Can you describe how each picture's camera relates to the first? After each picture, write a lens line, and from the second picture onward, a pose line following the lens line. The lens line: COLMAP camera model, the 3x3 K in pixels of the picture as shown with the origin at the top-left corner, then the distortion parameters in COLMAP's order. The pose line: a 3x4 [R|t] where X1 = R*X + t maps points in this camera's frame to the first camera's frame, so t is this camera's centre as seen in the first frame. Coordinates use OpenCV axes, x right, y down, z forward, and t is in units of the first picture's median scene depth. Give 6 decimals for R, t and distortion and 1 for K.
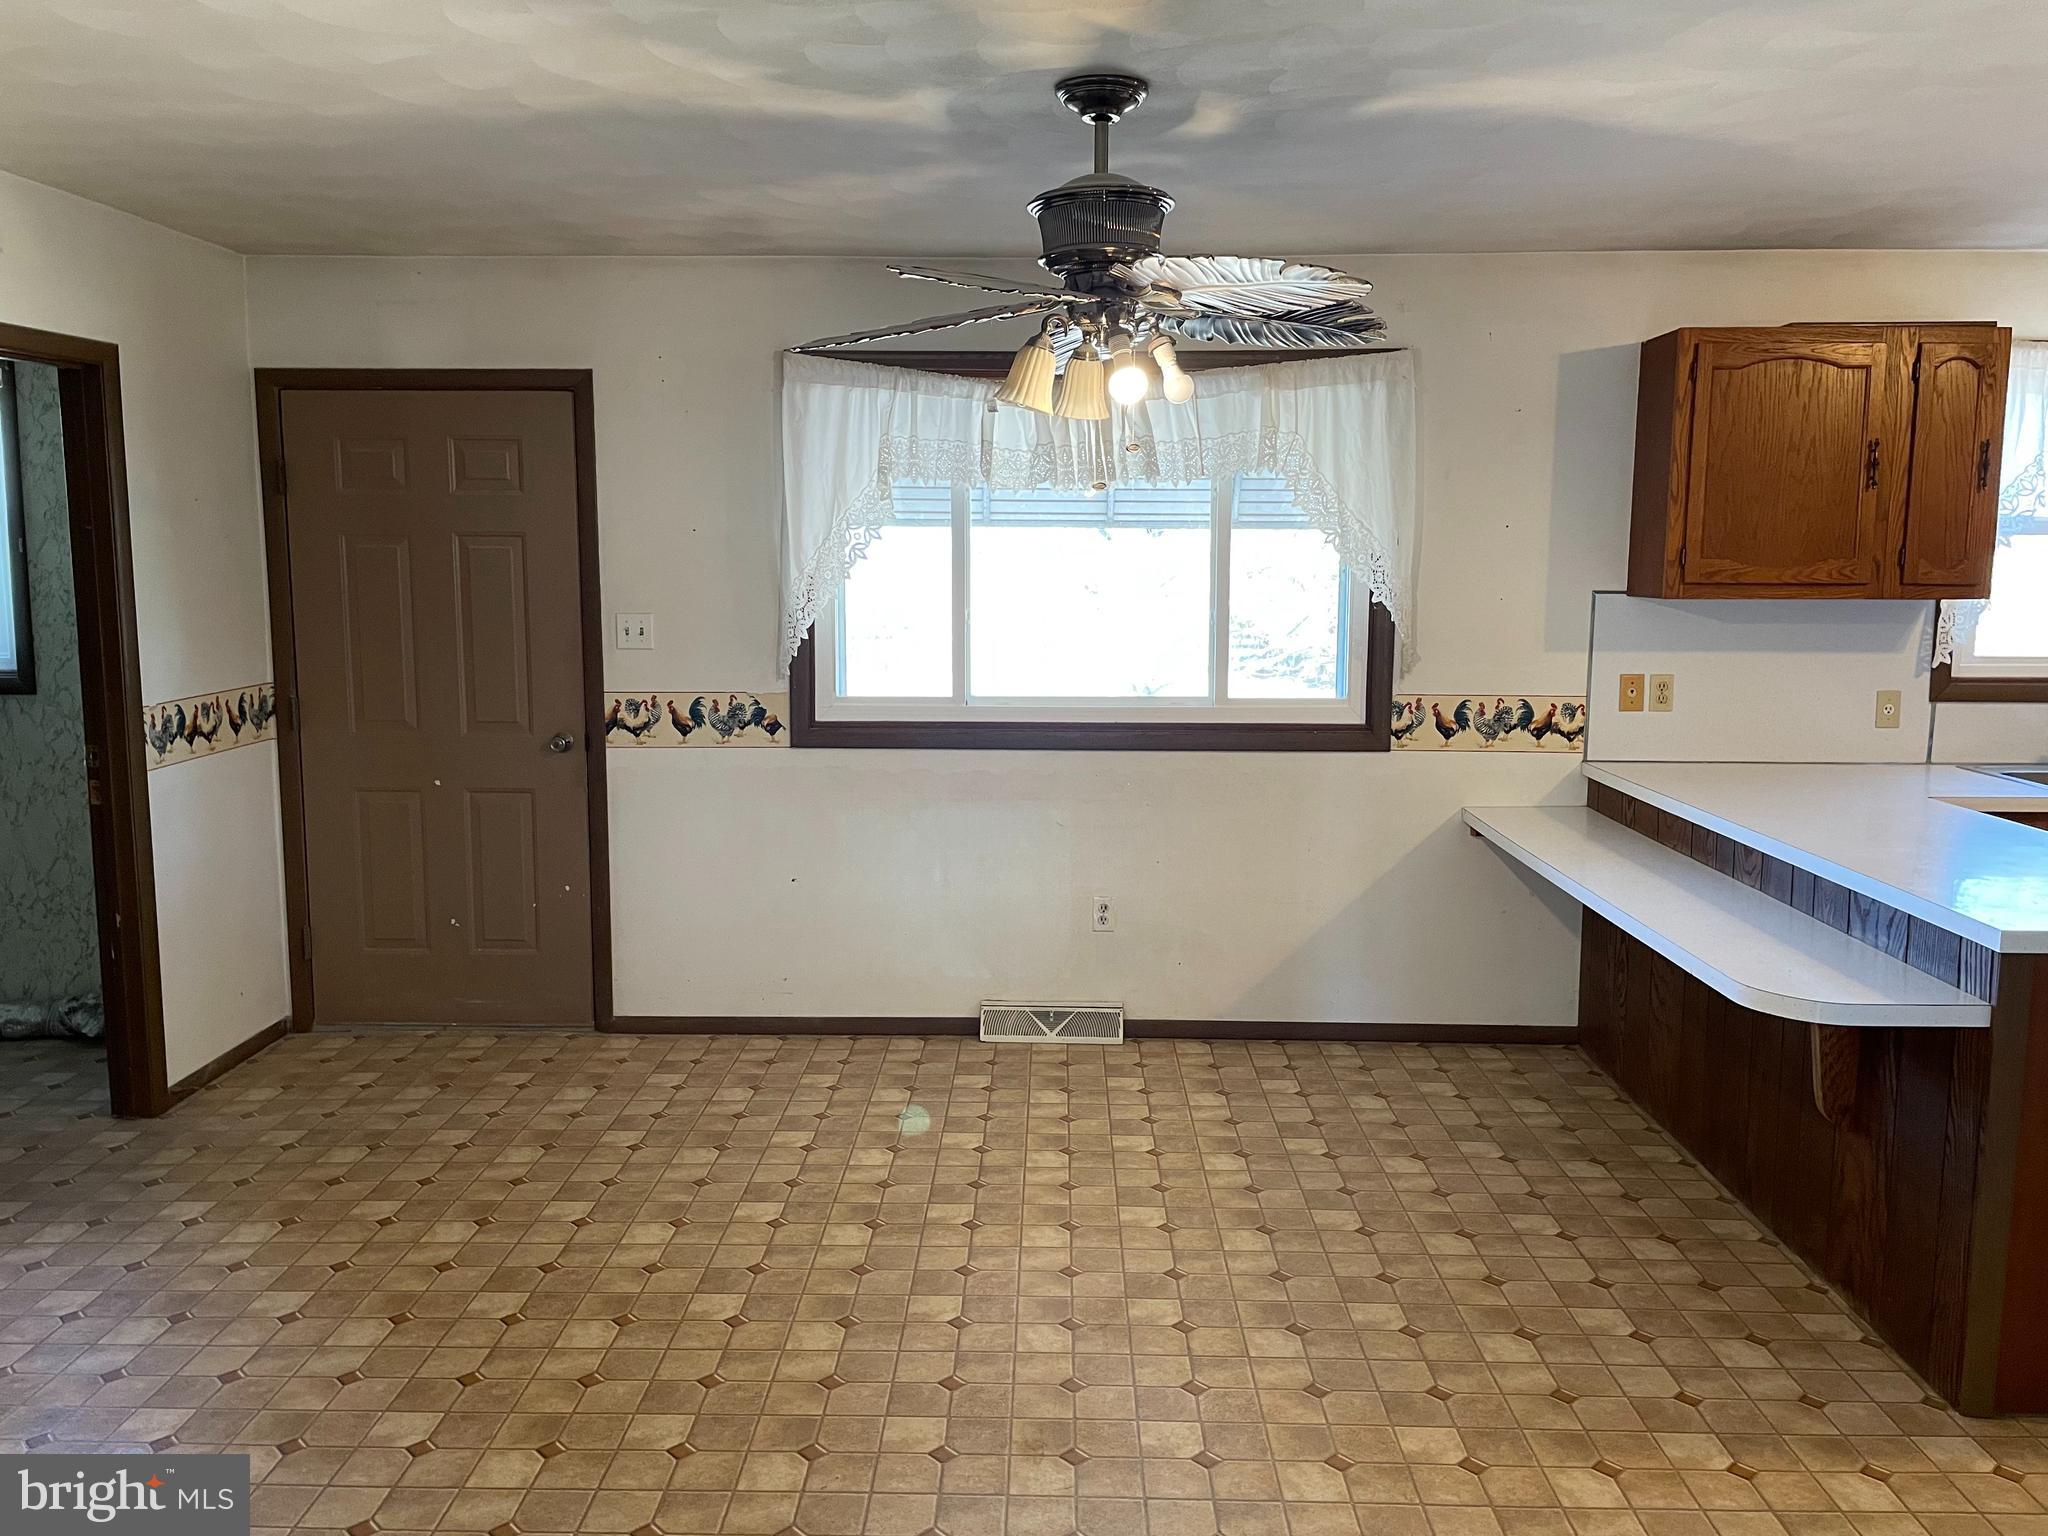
lens RADIAL K [[1558.4, 0, 1020.2], [0, 1558.4, 771.7], [0, 0, 1]] dist [0.078469, -0.040473]
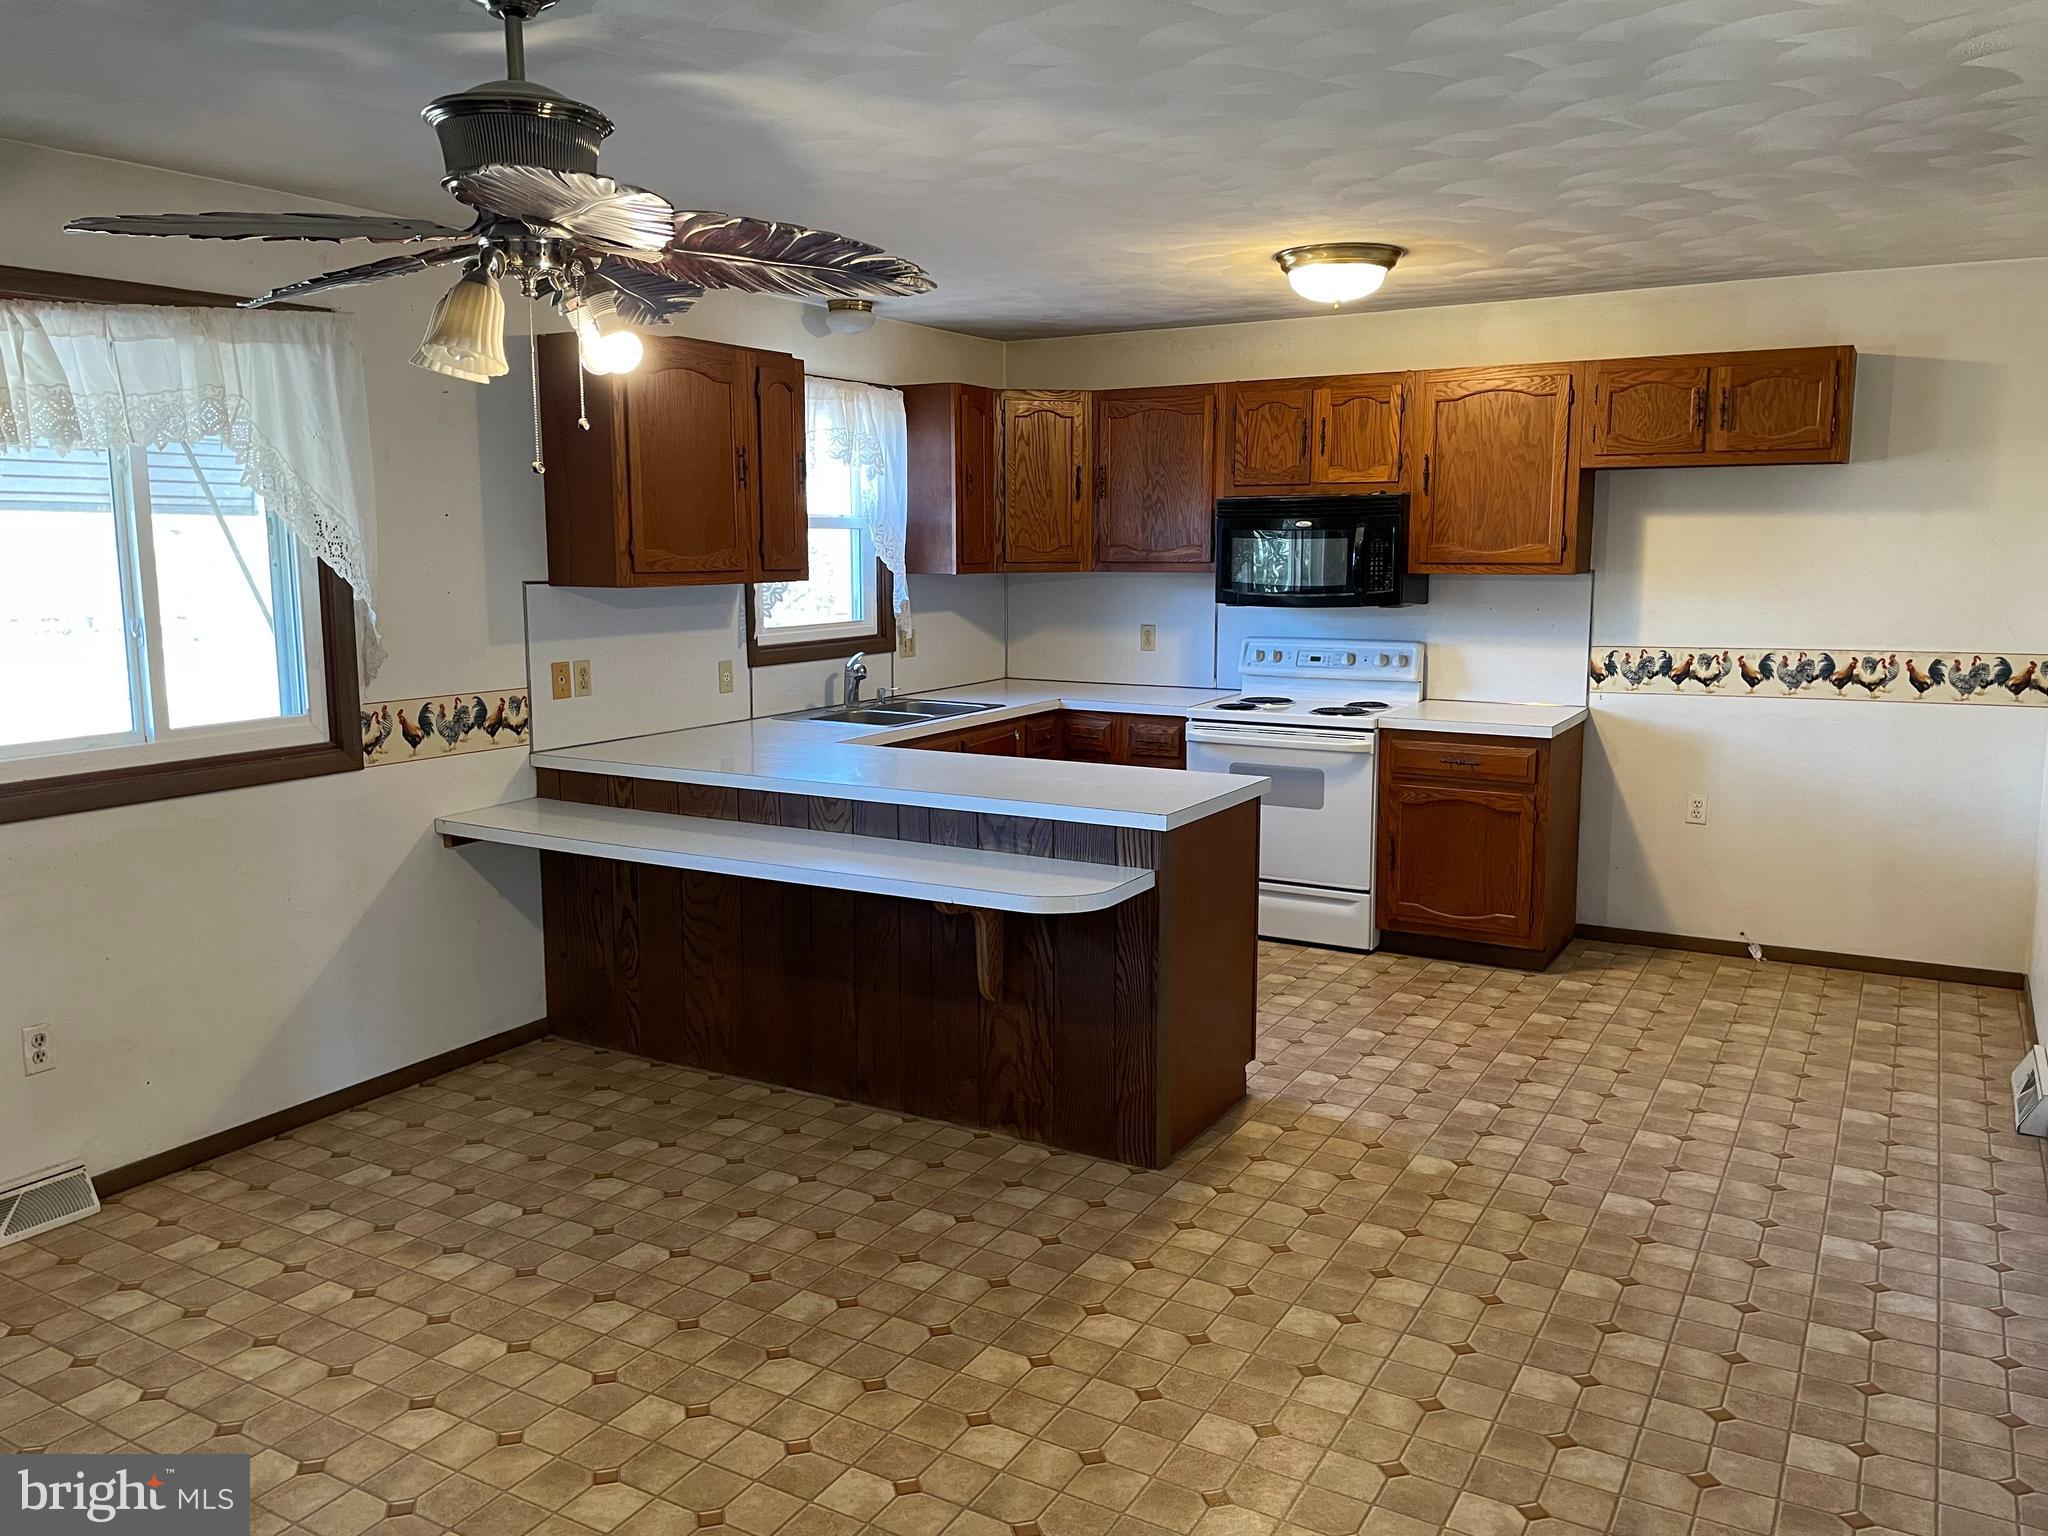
lens RADIAL K [[1558.4, 0, 1021.9], [0, 1558.4, 758.9], [0, 0, 1]] dist [0.078469, -0.040473]
pose [[0.488845, -0.129597, 0.862691, -0.353865], [0.128498, 0.988814, 0.075730, -0.038870], [-0.862855, 0.073834, 0.500030, 0.240700]]
